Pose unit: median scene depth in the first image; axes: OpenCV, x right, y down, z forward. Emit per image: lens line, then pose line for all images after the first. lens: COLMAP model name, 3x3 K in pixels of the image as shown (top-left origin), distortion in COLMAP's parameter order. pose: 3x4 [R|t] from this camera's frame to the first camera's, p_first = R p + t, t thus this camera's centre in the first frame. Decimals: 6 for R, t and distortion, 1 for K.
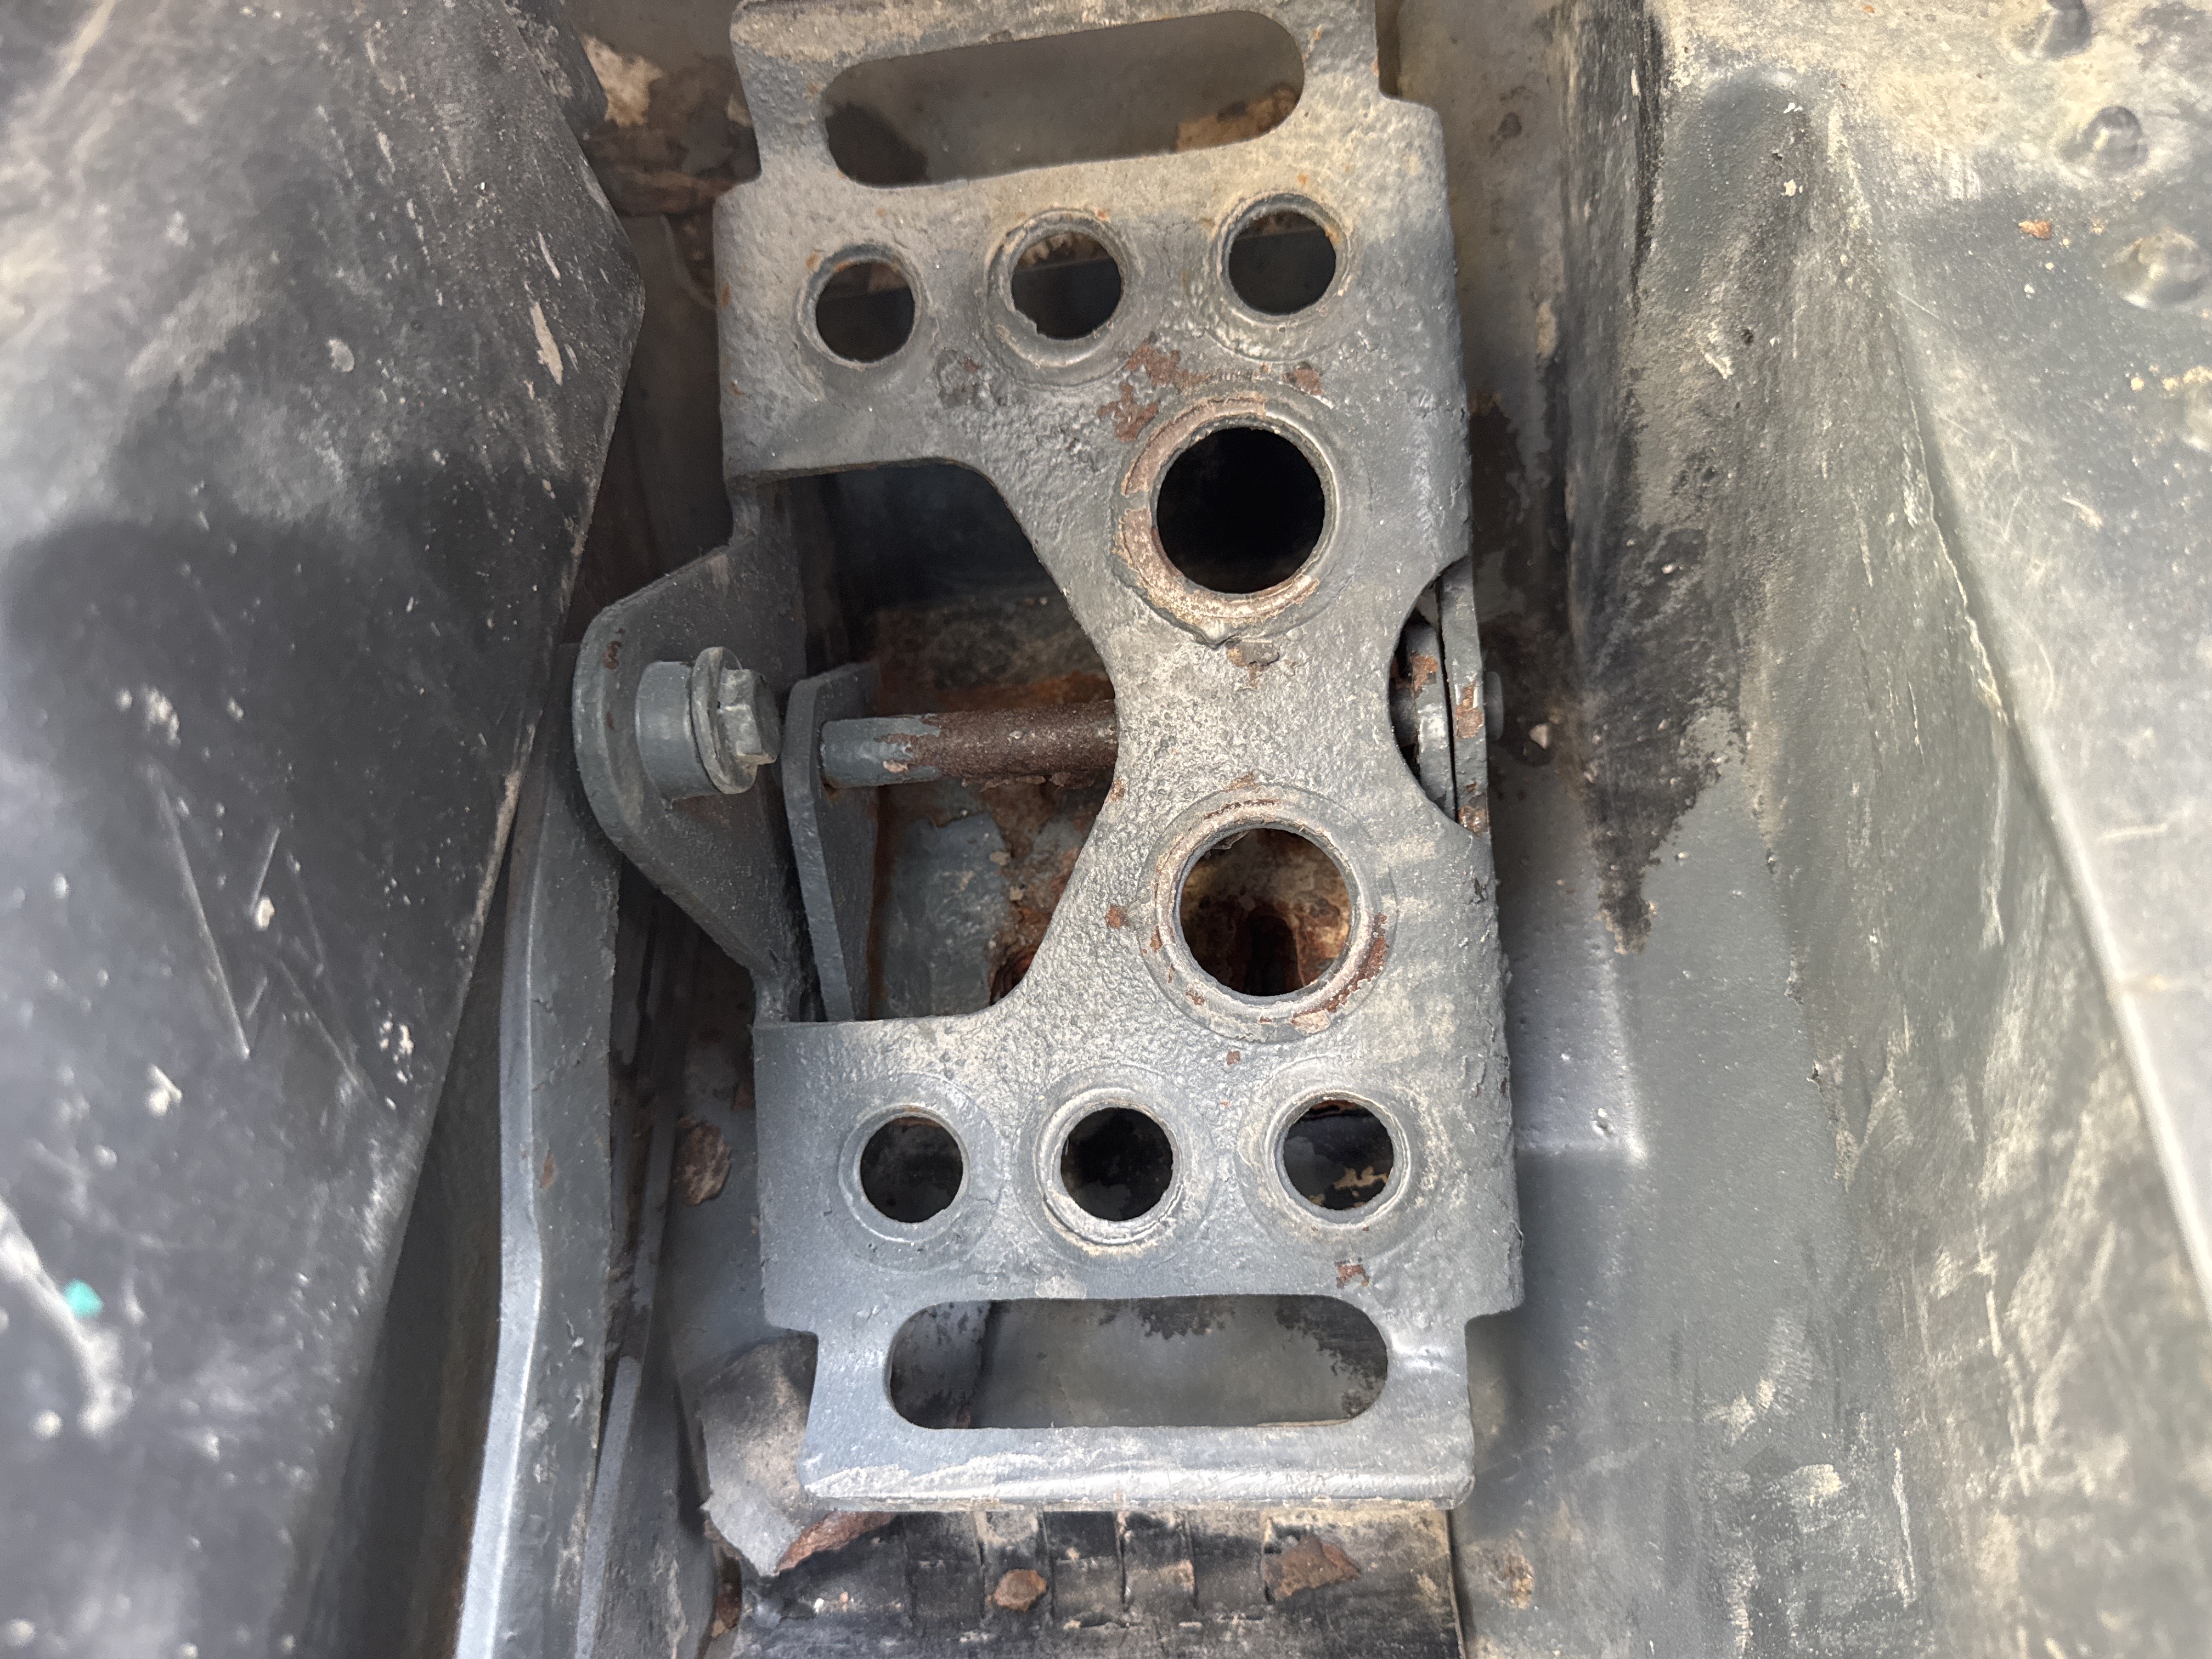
lens RADIAL K [[1588.1, 0, 1099.7], [0, 1588.1, 844.5], [0, 0, 1]] dist [0.002077, -0.019268]
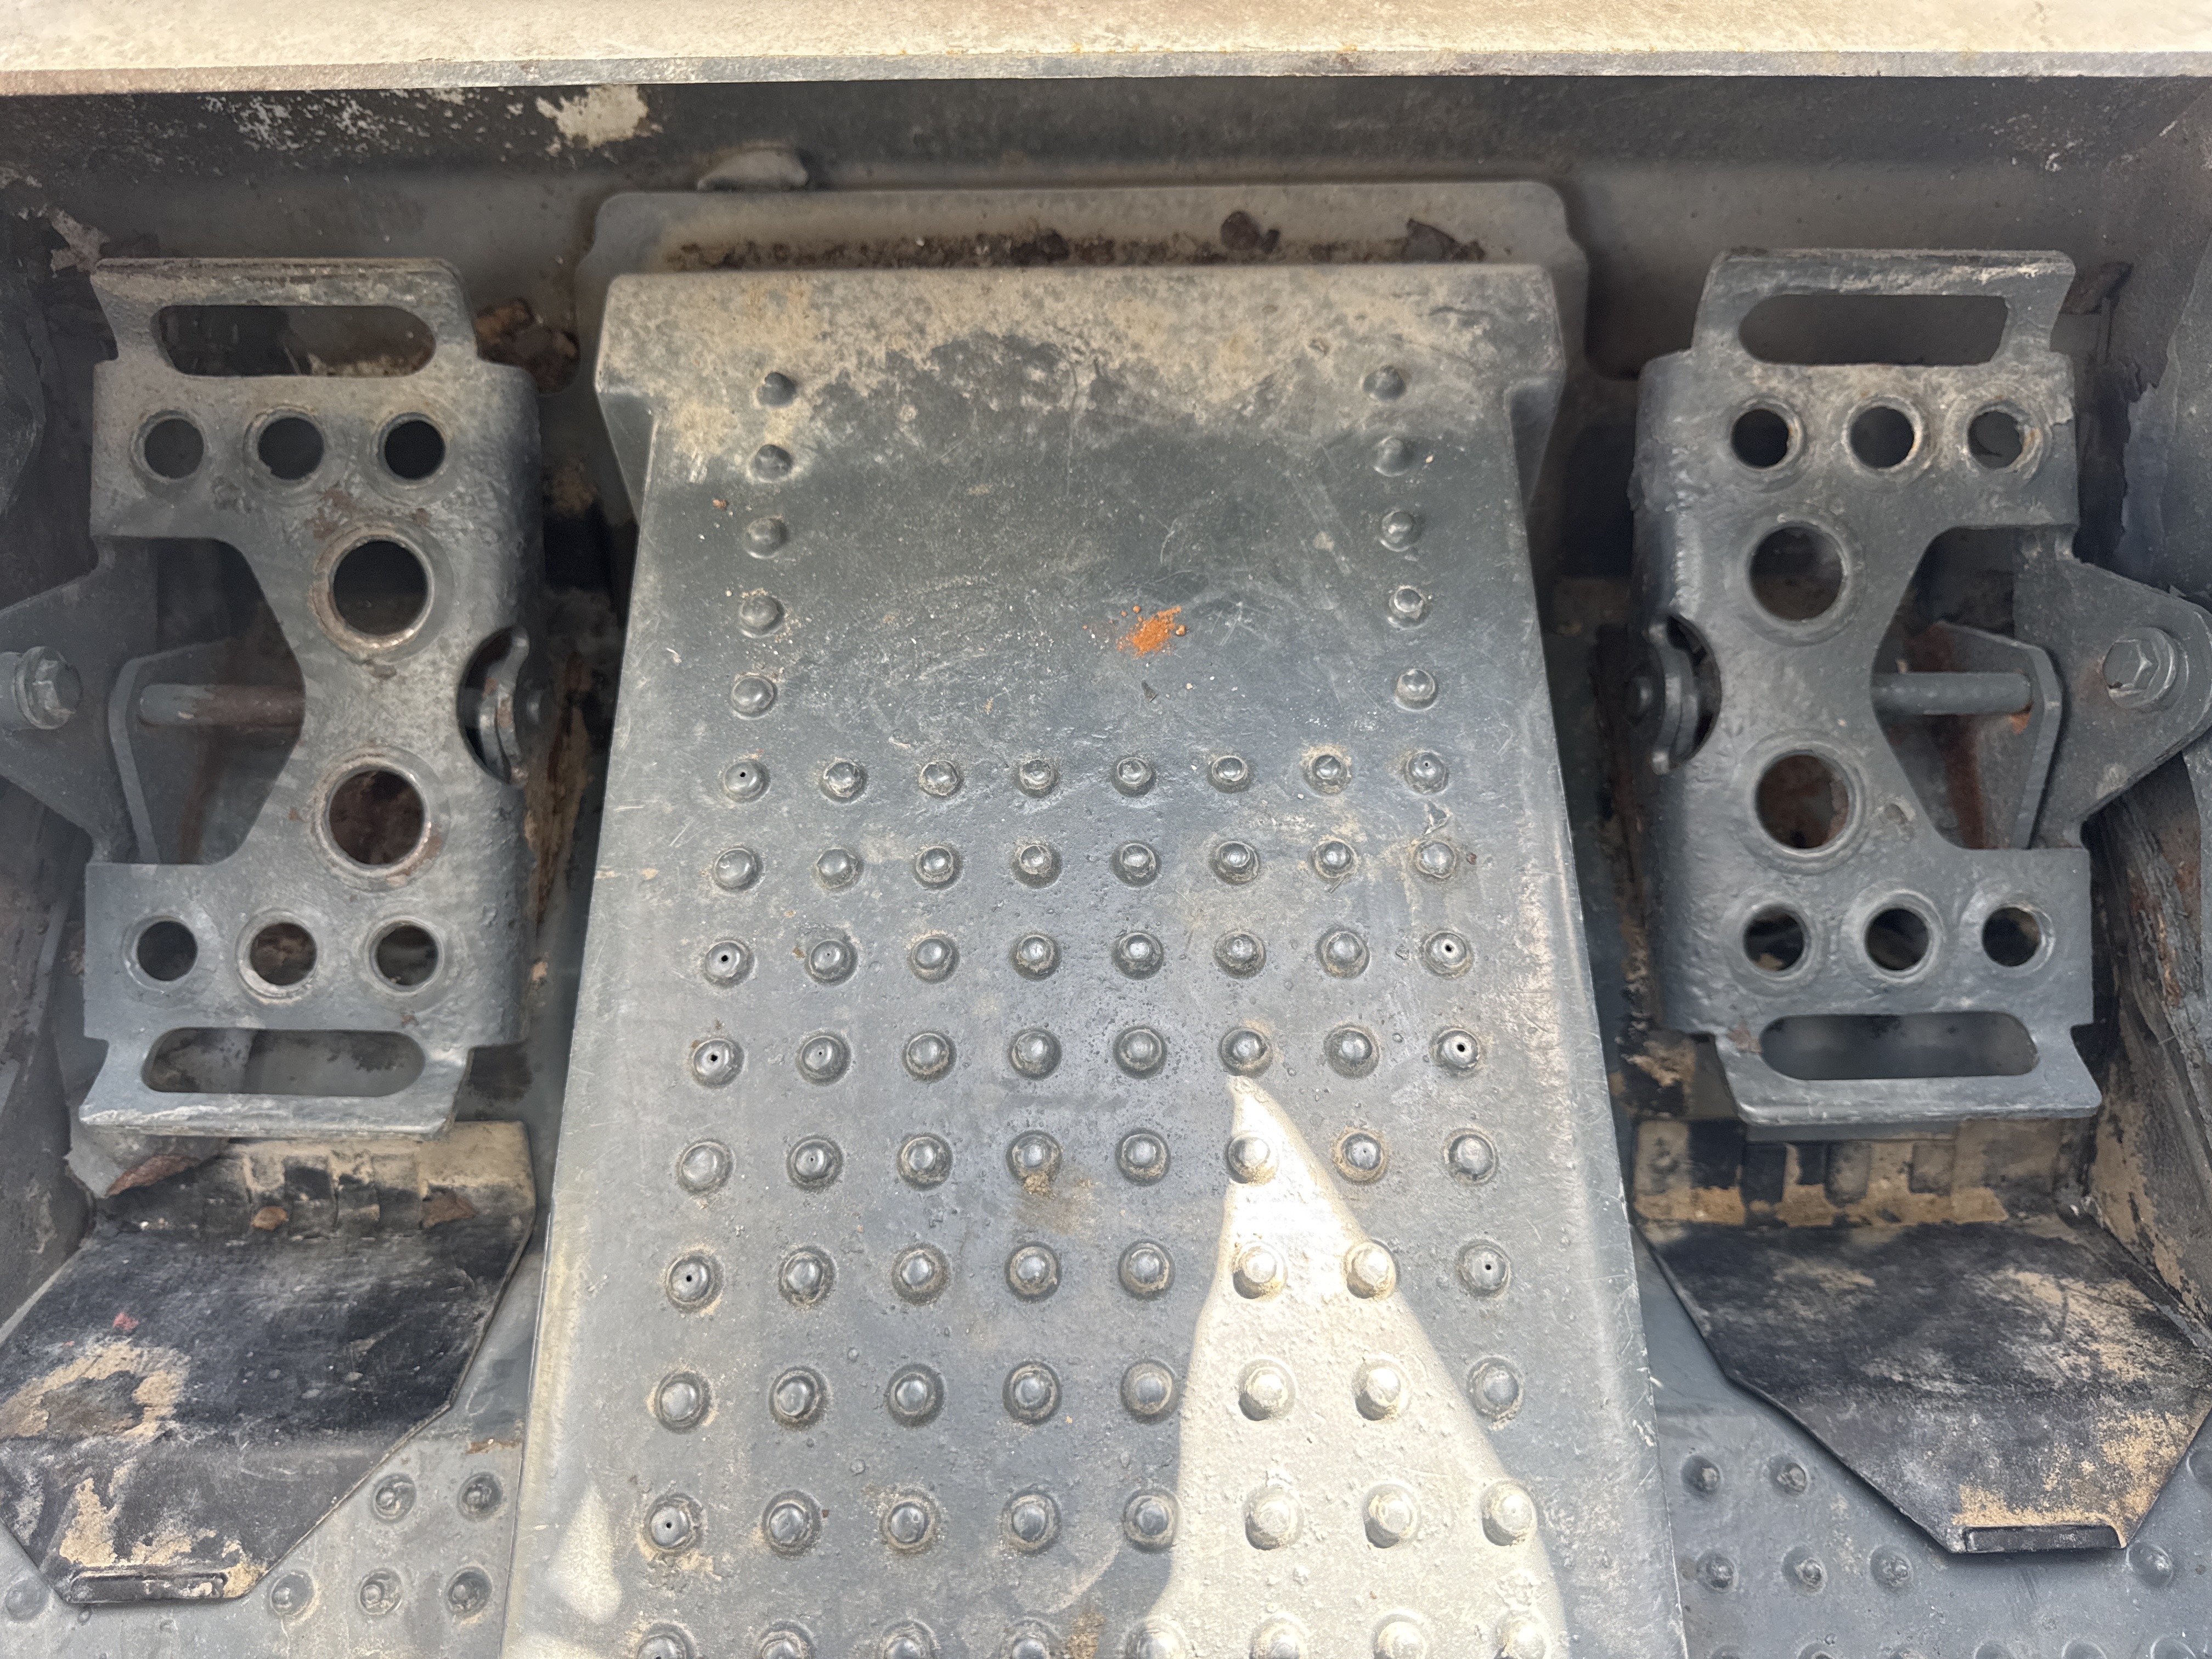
lens RADIAL K [[1588.1, 0, 1115.7], [0, 1588.1, 813.4], [0, 0, 1]] dist [0.002077, -0.019268]
pose [[0.989573, 0.073035, 0.124140, 0.689404], [-0.078032, 0.996305, 0.035873, -0.088584], [-0.121062, -0.045186, 0.991616, -0.846385]]
